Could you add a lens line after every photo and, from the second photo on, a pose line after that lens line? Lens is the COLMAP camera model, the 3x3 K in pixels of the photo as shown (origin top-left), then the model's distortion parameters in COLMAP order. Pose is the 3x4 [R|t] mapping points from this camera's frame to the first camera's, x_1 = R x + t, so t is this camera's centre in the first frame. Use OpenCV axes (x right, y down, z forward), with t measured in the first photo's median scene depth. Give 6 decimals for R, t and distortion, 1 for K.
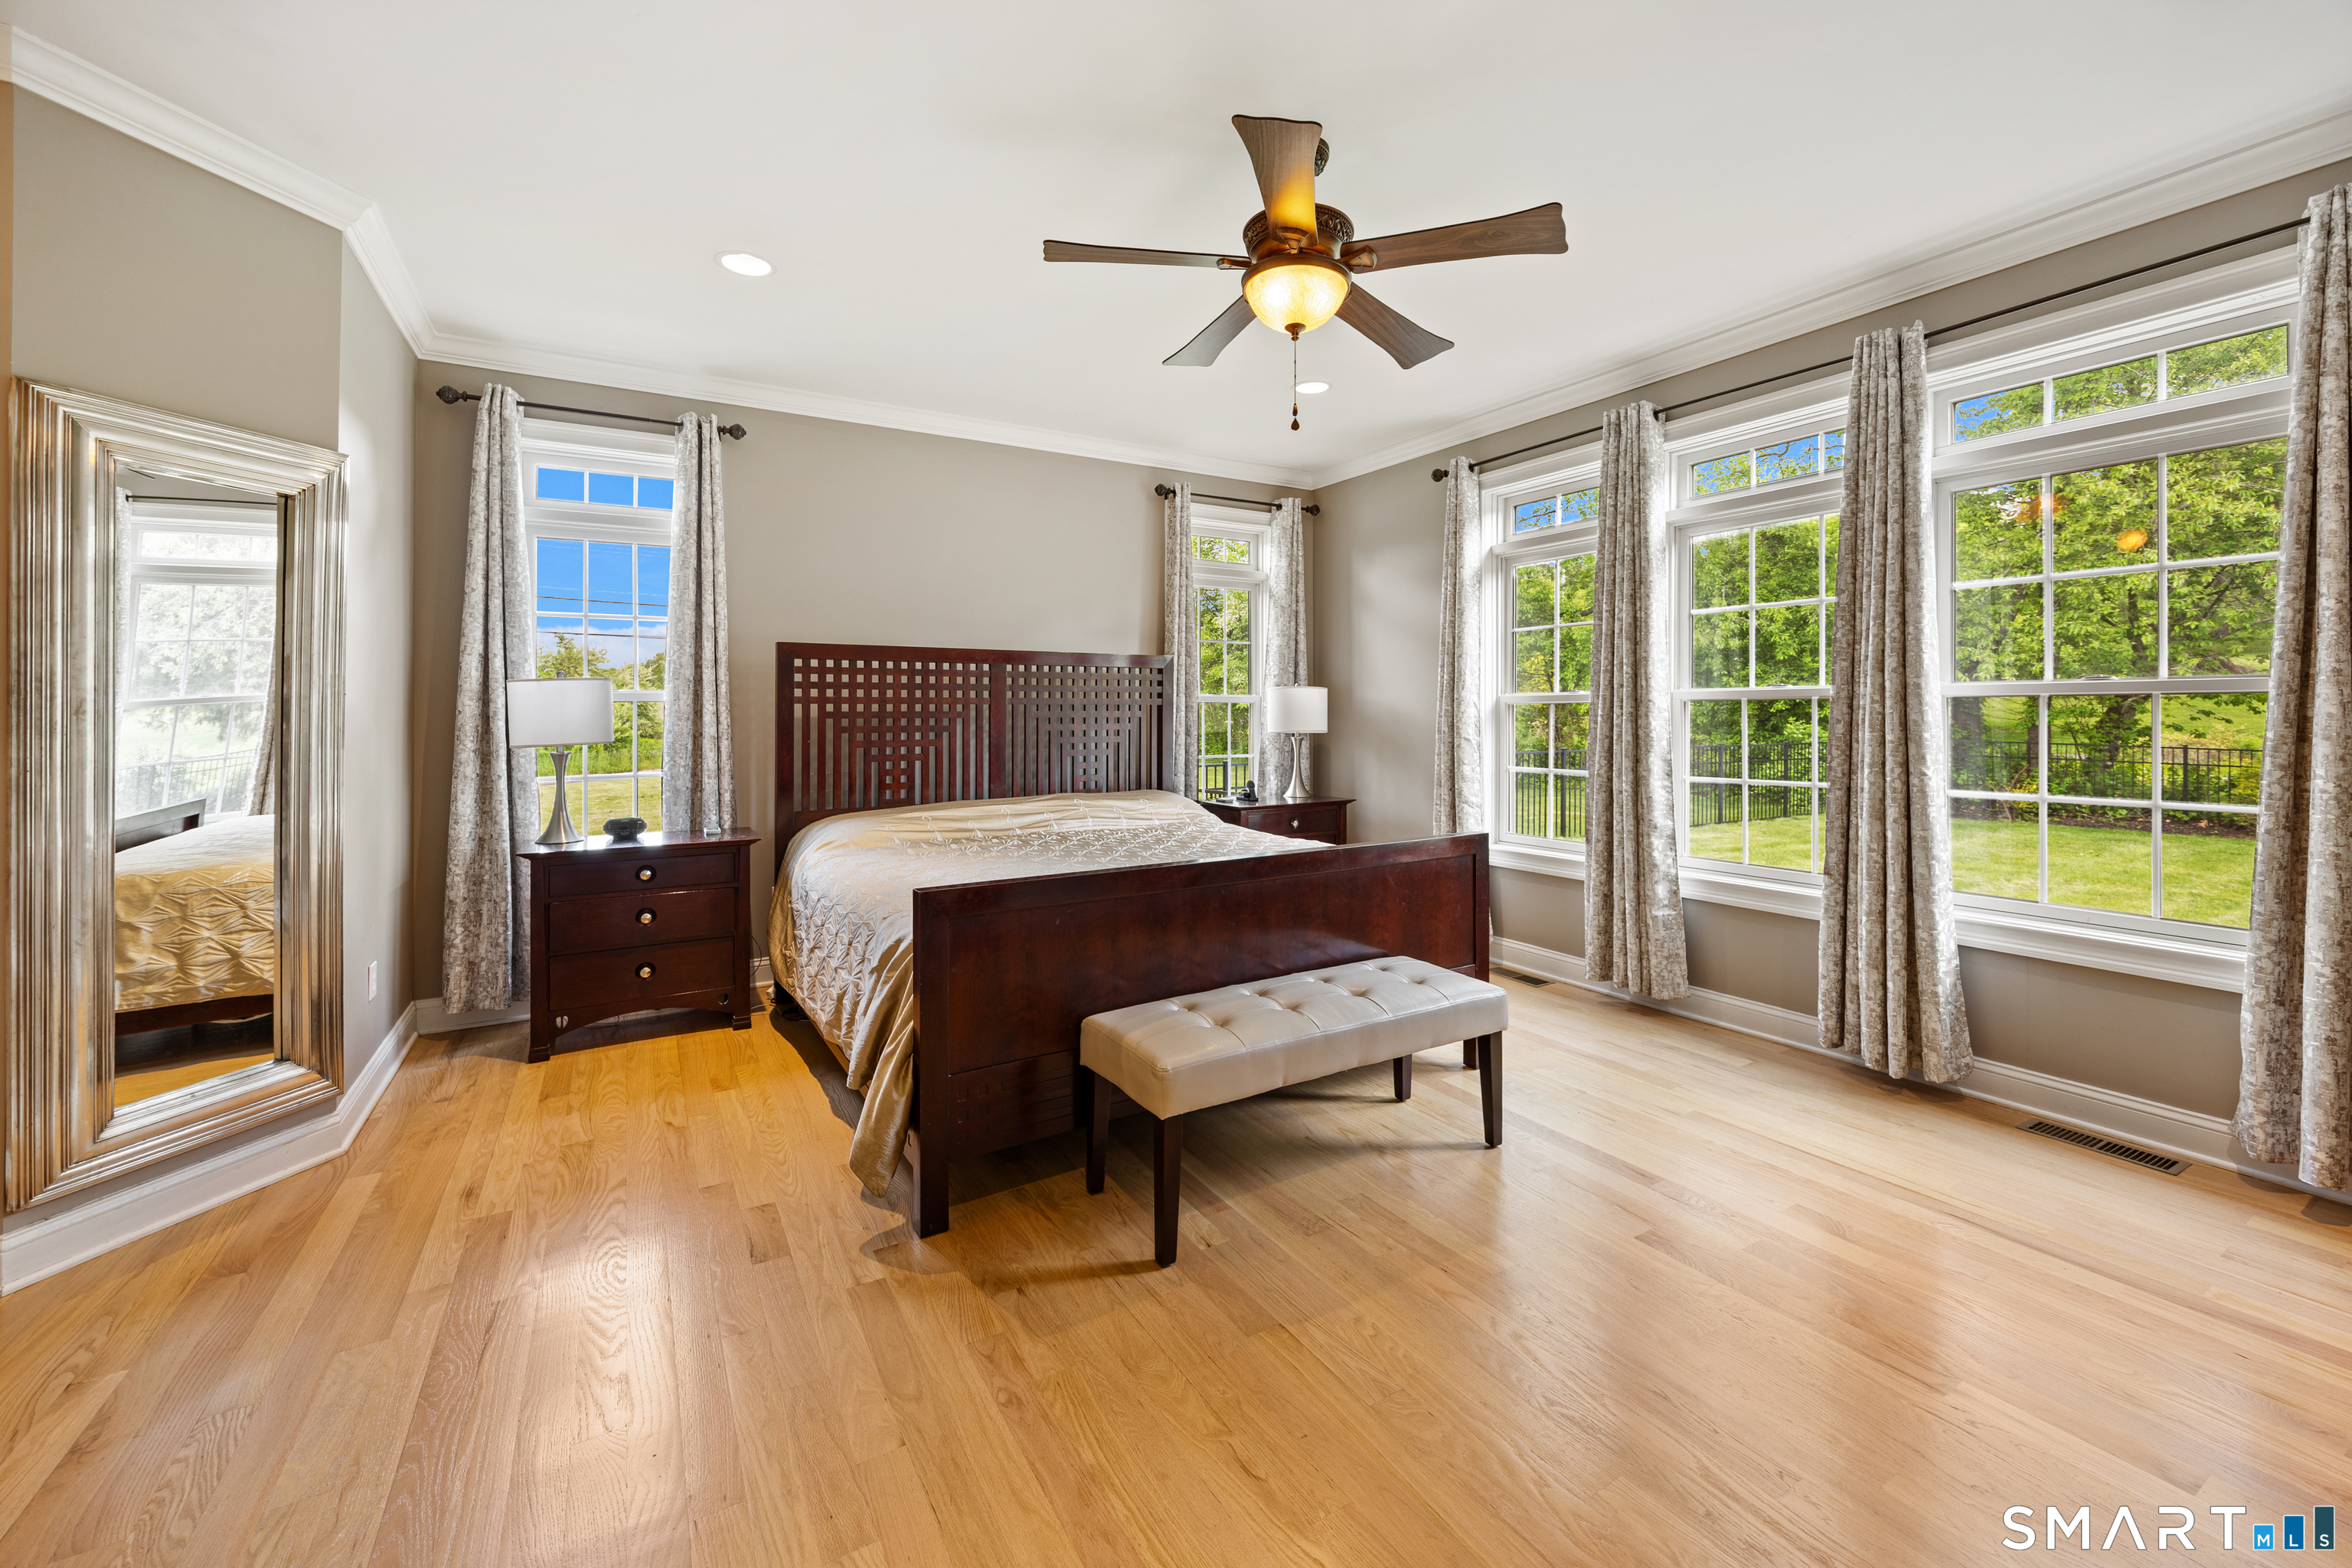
lens RADIAL K [[941.8, 0, 1181.7], [0, 941.8, 714.3], [0, 0, 1]] dist [-0.002080, -0.000164]
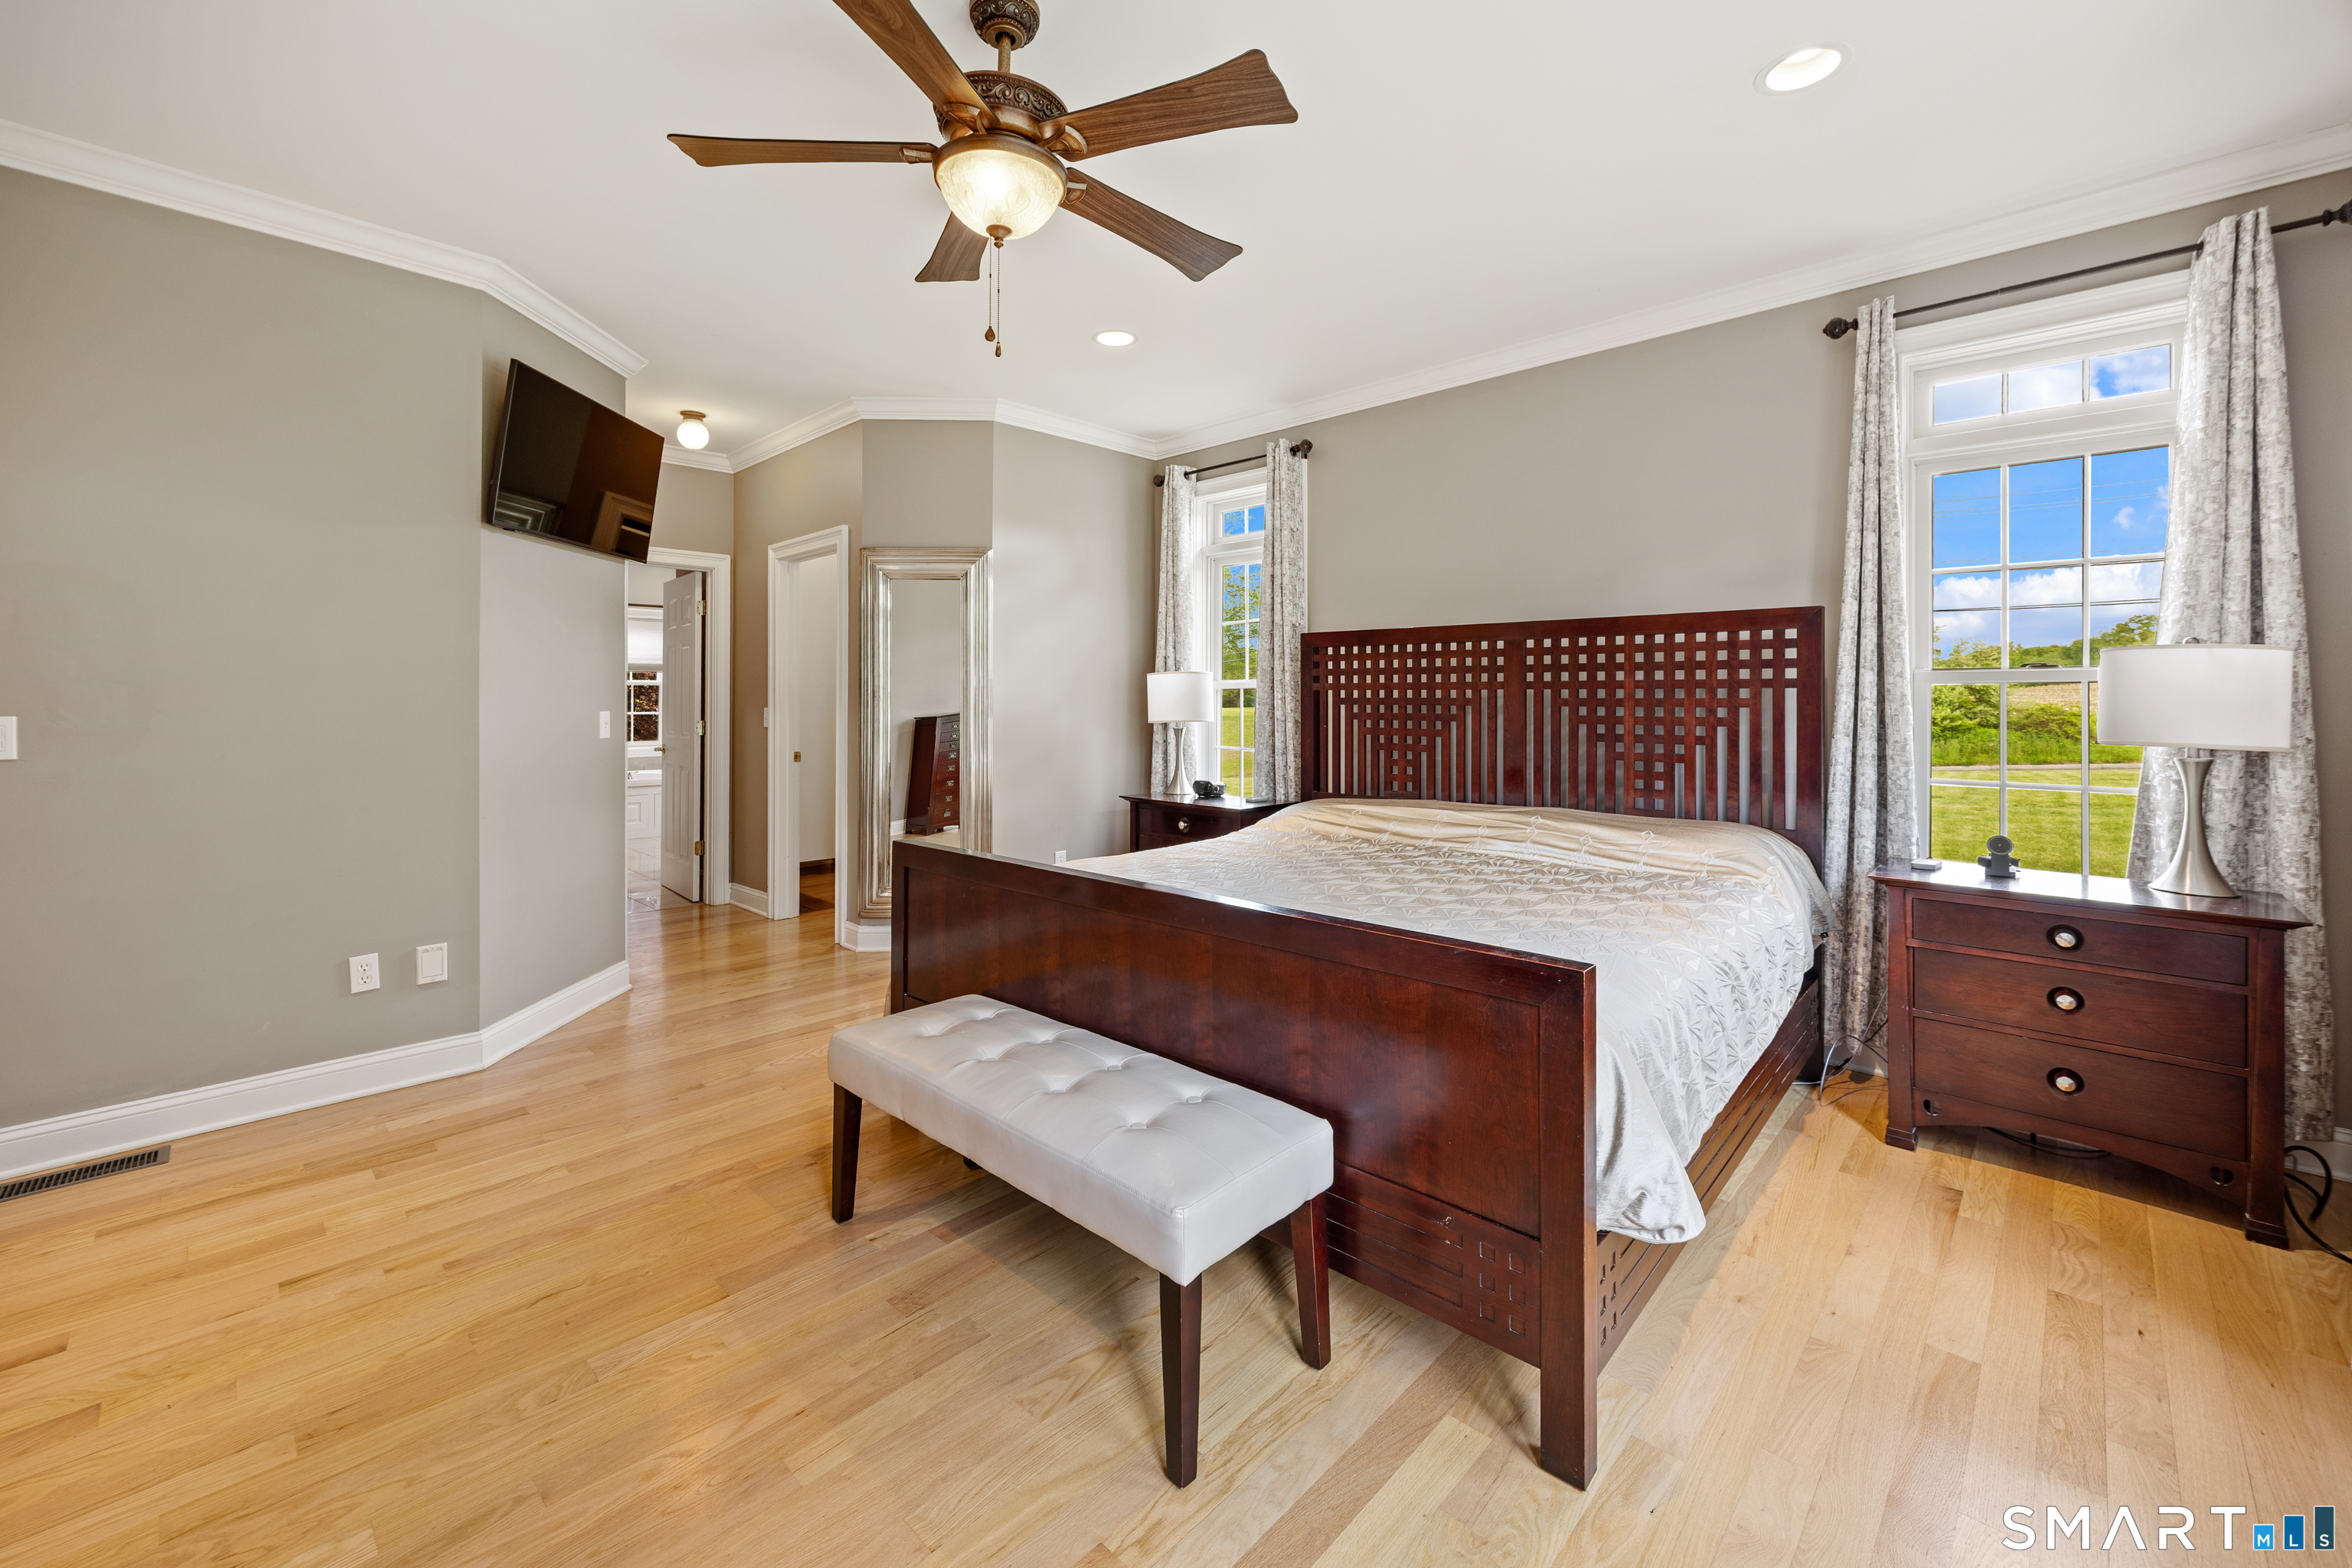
lens RADIAL K [[941.8, 0, 1152.4], [0, 941.8, 691.3], [0, 0, 1]] dist [-0.002080, -0.000164]
pose [[0.253222, -0.001812, -0.967406, 0.537236], [-0.000888, 0.999997, -0.002106, -0.007343], [0.967408, 0.001392, 0.253220, 0.519832]]
